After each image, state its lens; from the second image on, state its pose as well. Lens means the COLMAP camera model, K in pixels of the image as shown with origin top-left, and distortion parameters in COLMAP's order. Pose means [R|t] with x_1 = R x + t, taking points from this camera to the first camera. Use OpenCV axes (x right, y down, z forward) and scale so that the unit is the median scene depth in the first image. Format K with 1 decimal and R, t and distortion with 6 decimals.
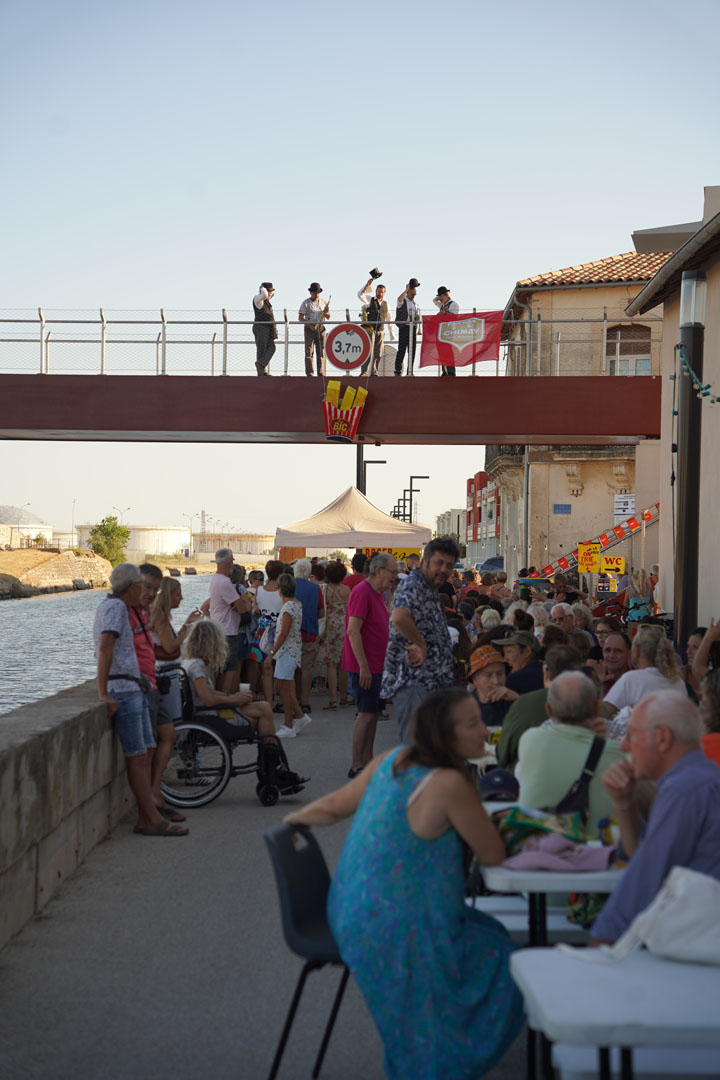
lens RADIAL K [[2112.6, 0, 359.7], [0, 2112.6, 540.5], [0, 0, 1]] dist [0.446247, 0.000000]
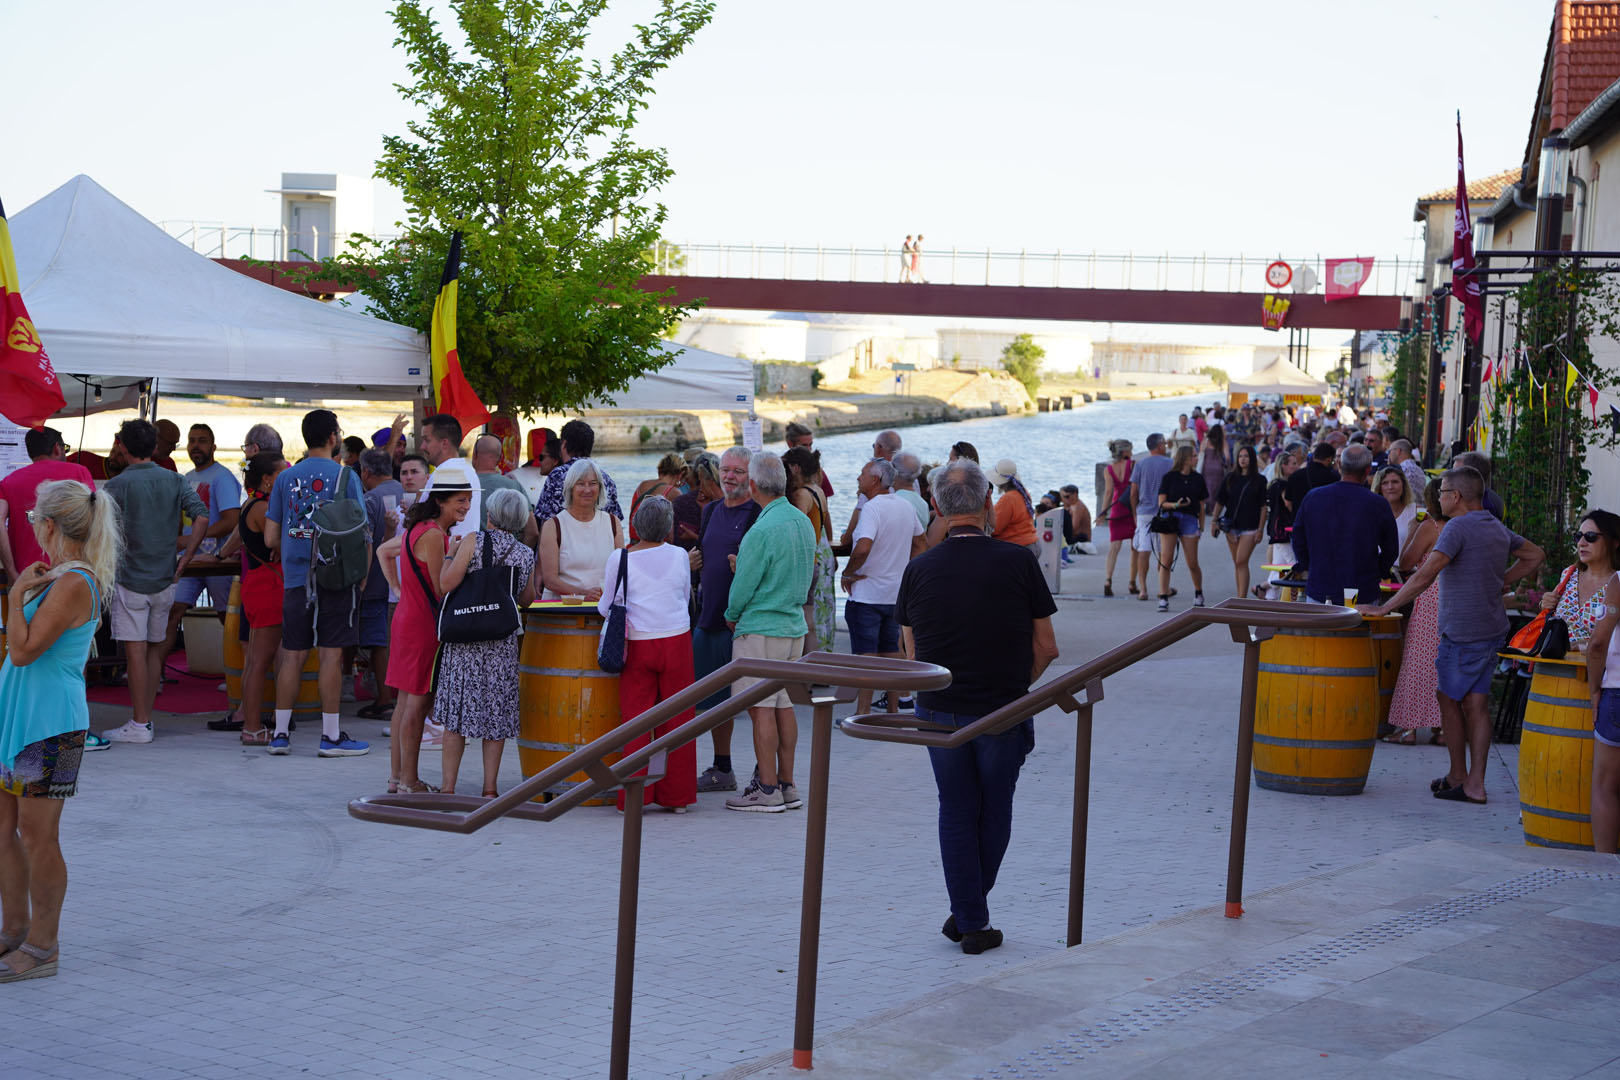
lens RADIAL K [[3028.8, 0, 800.0], [0, 3028.8, 534.1], [0, 0, 1]] dist [0.439252, 0.000000]
pose [[0.984808, 0.037489, -0.169553, 0.028038], [-0.027106, 0.997636, 0.063143, -0.020729], [0.171520, -0.057587, 0.983496, -1.007299]]
